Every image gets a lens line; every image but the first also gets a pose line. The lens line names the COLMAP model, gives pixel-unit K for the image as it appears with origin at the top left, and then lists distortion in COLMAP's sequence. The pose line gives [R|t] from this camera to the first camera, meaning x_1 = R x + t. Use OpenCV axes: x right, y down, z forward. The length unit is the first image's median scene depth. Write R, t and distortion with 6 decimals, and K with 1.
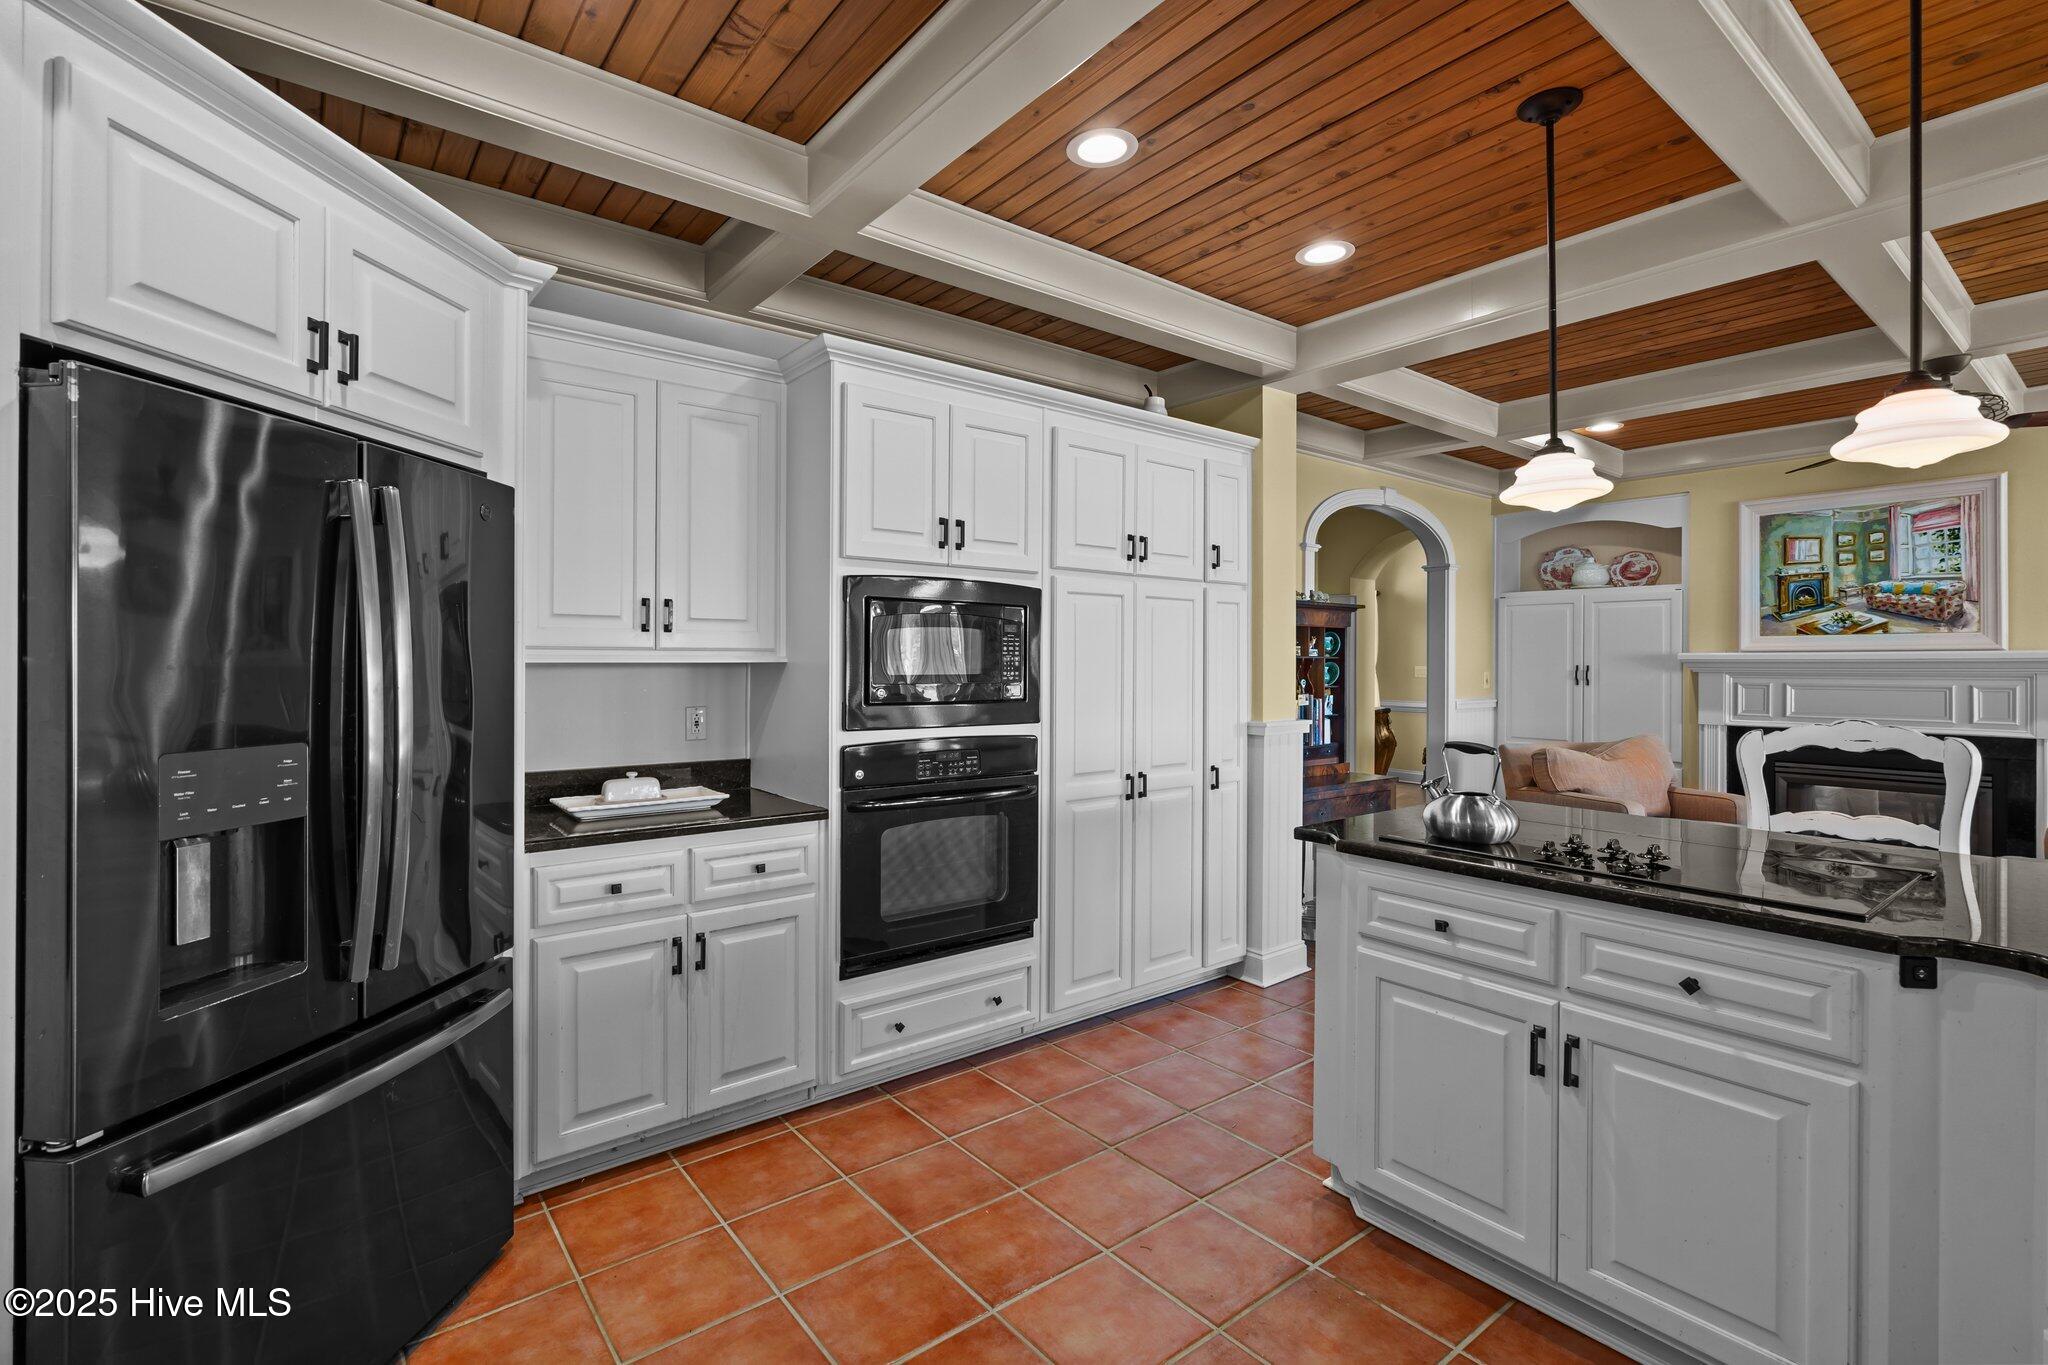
lens RADIAL K [[937.5, 0, 1028.4], [0, 937.5, 664.8], [0, 0, 1]] dist [-0.003104, -0.000178]
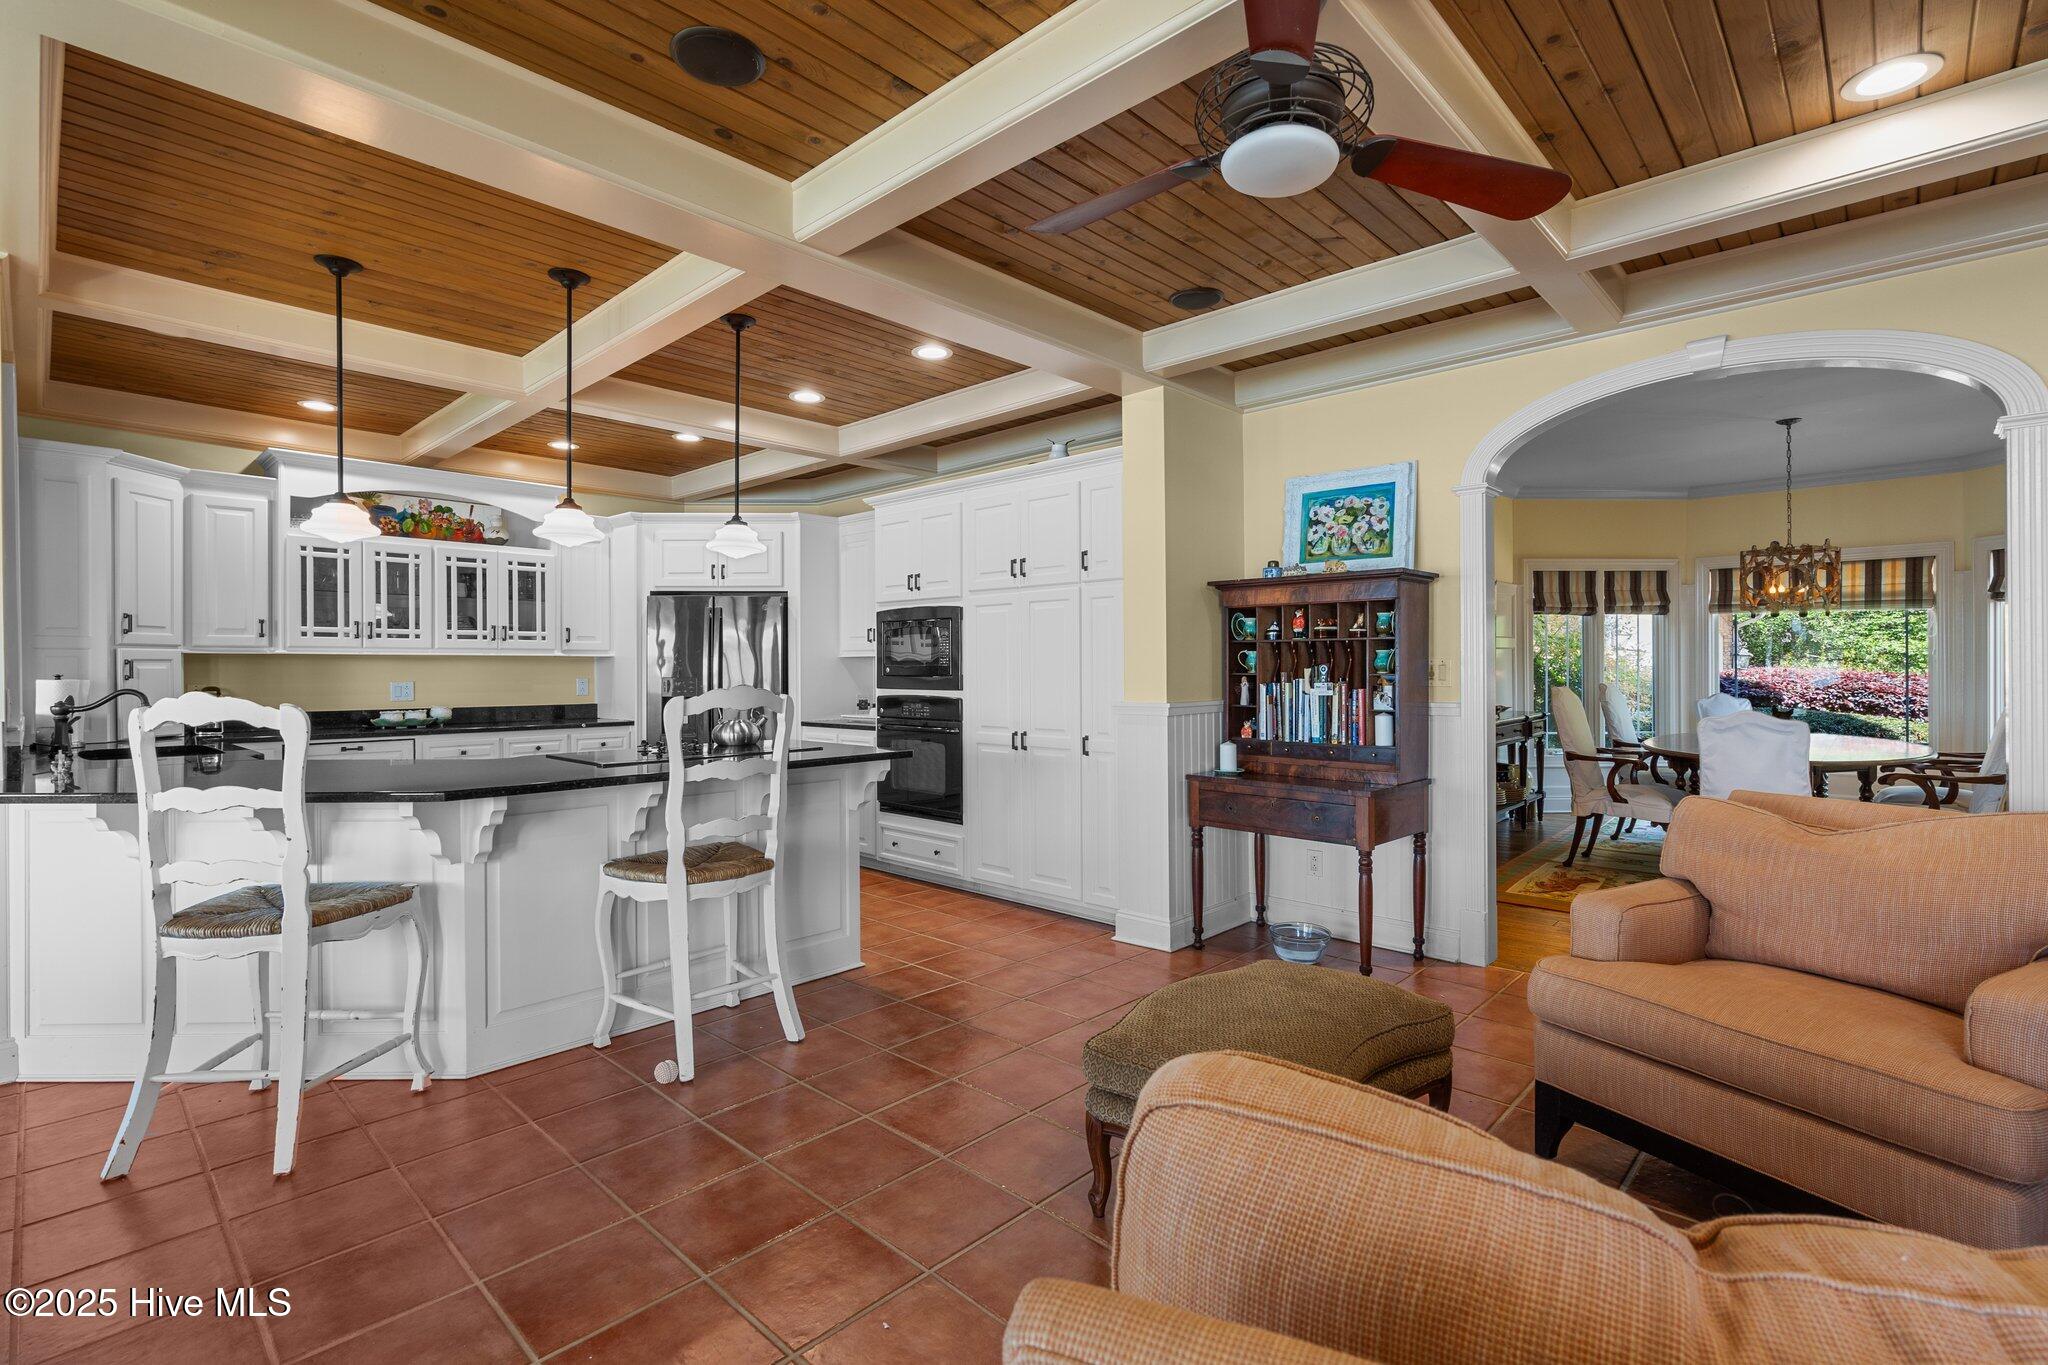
lens RADIAL K [[937.5, 0, 1015.0], [0, 937.5, 673.9], [0, 0, 1]] dist [-0.003104, -0.000178]
pose [[0.142093, -0.000854, -0.989853, 1.653987], [-0.000611, 0.999999, -0.000950, 0.037085], [0.989853, 0.000740, 0.142093, 0.893630]]
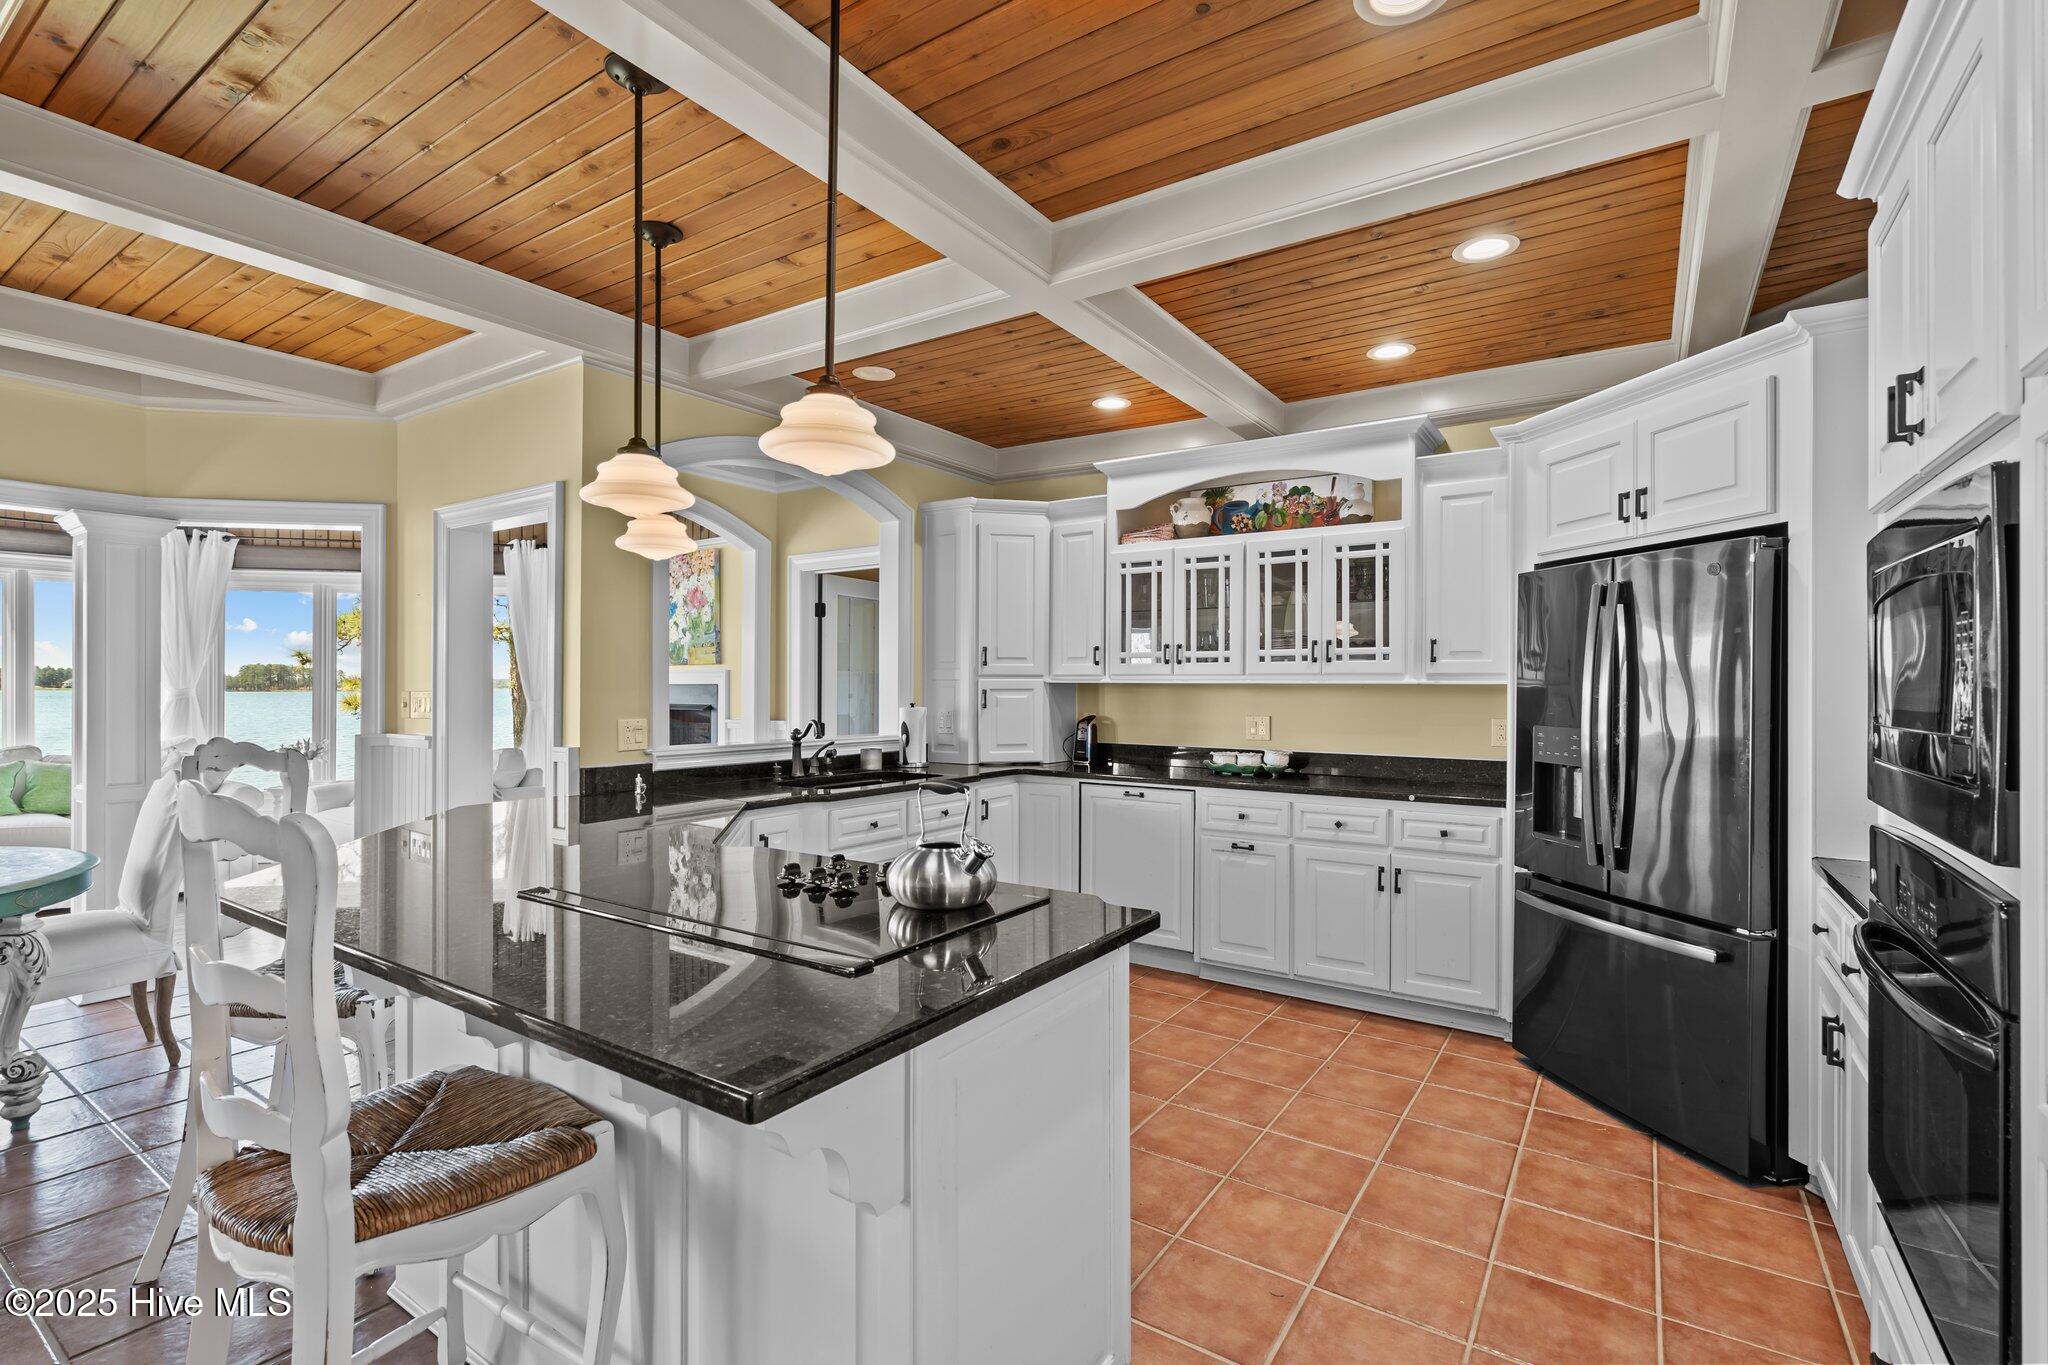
lens RADIAL K [[937.5, 0, 1008.3], [0, 937.5, 678.3], [0, 0, 1]] dist [-0.003104, -0.000178]
pose [[-0.955274, -0.011631, -0.295494, 0.465344], [-0.011154, 0.999932, -0.003300, 0.000798], [0.295513, 0.000144, -0.955339, 1.257514]]
